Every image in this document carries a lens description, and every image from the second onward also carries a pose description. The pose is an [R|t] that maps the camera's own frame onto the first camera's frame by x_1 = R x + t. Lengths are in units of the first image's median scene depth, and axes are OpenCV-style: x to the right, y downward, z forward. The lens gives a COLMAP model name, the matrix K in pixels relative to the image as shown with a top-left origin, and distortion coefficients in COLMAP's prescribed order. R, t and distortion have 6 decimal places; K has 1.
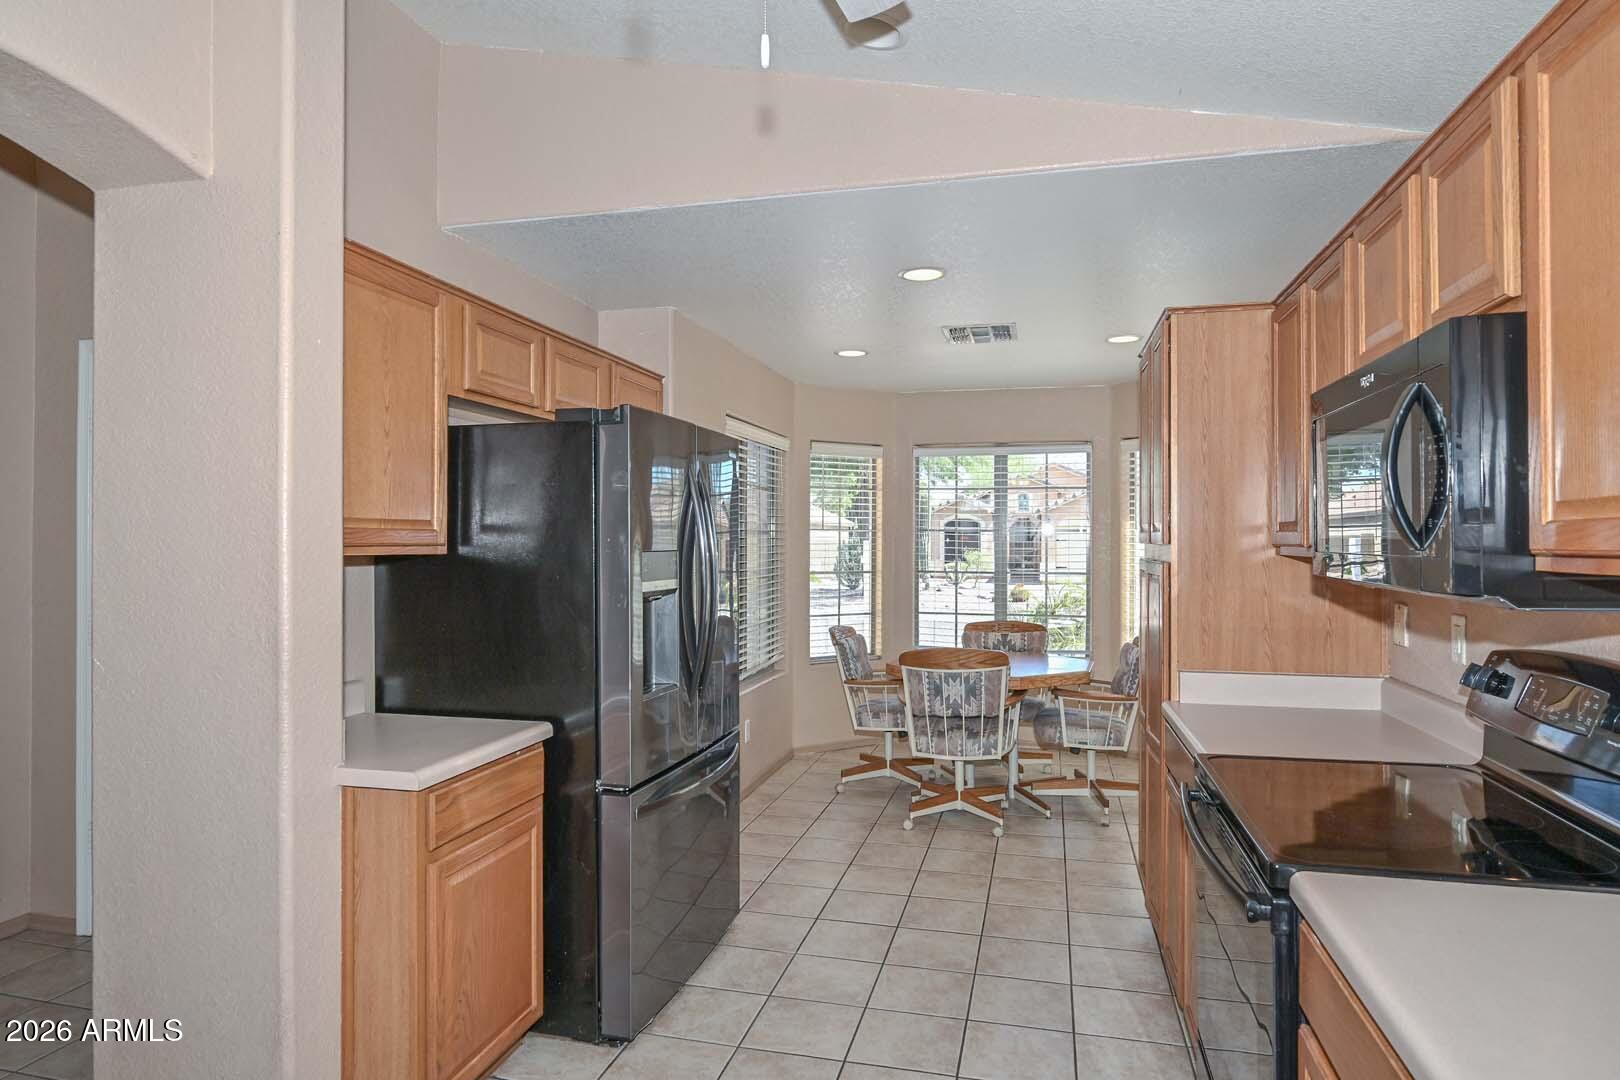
lens RADIAL K [[895.1, 0, 818.4], [0, 895.1, 538.1], [0, 0, 1]] dist [0.004801, 0.002719]
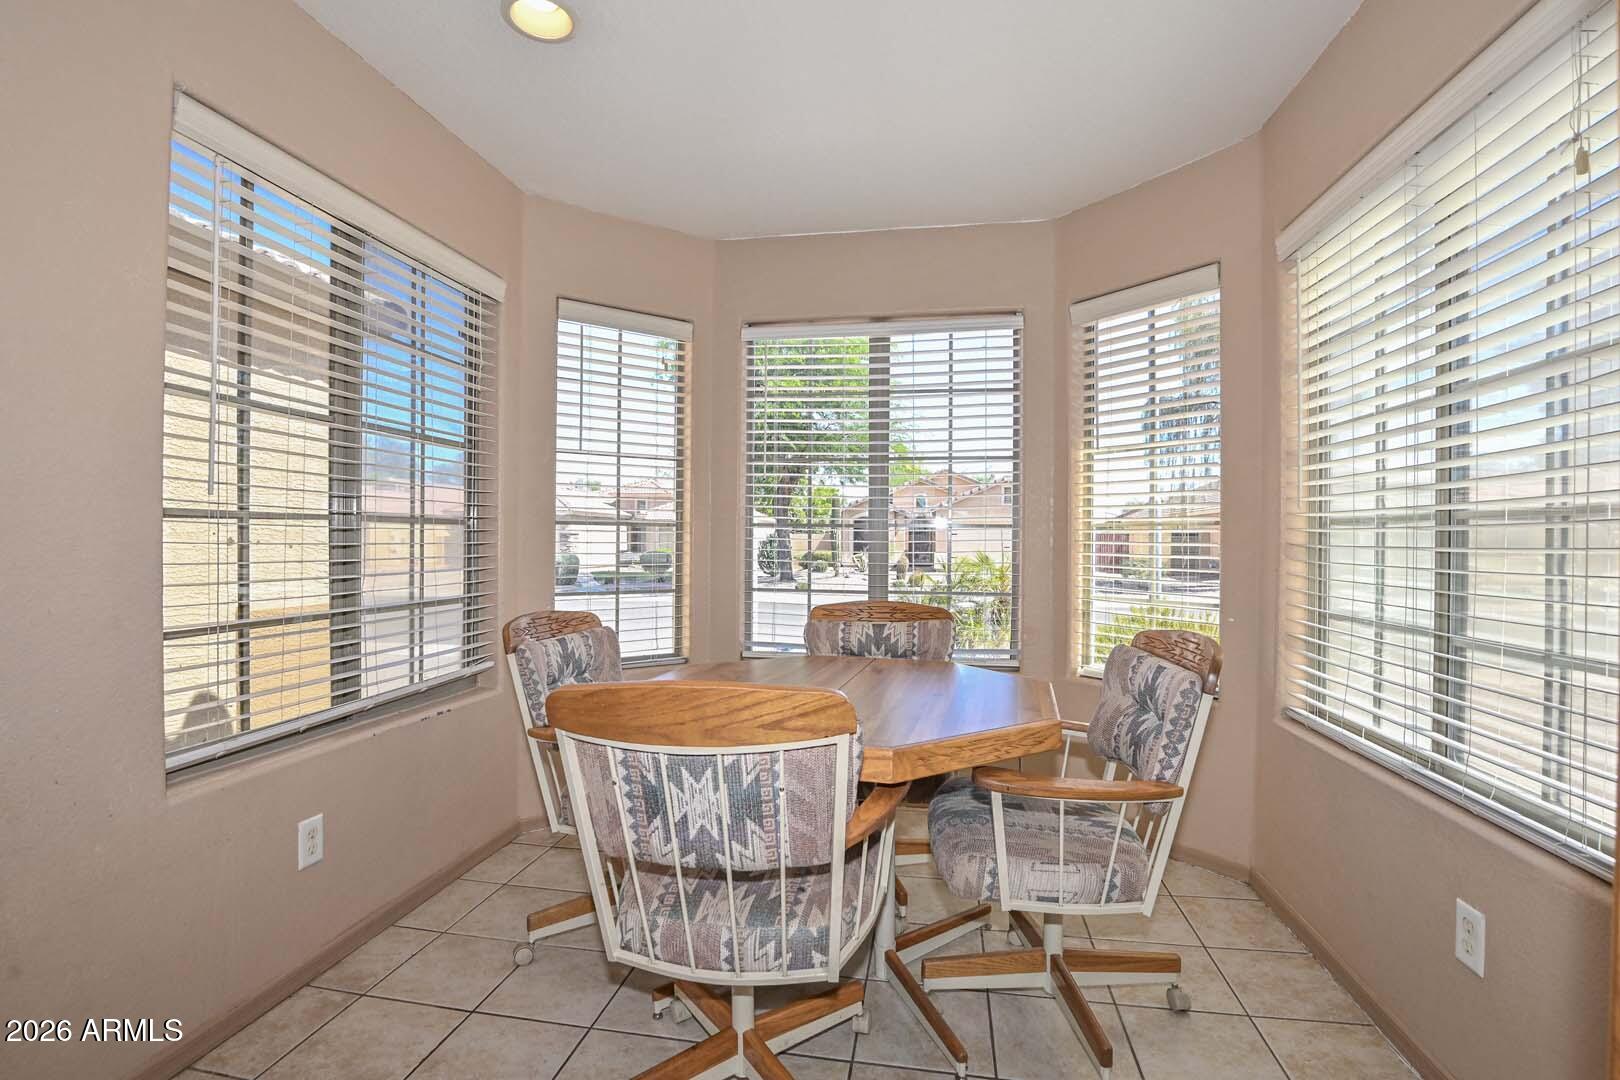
lens RADIAL K [[721.2, 0, 807.5], [0, 721.2, 542.3], [0, 0, 1]] dist [0.004312, 0.000488]
pose [[0.997635, 0.005669, 0.068495, 0.133837], [-0.006185, 0.999954, 0.007336, 0.052935], [-0.068450, -0.007743, 0.997624, 0.558156]]
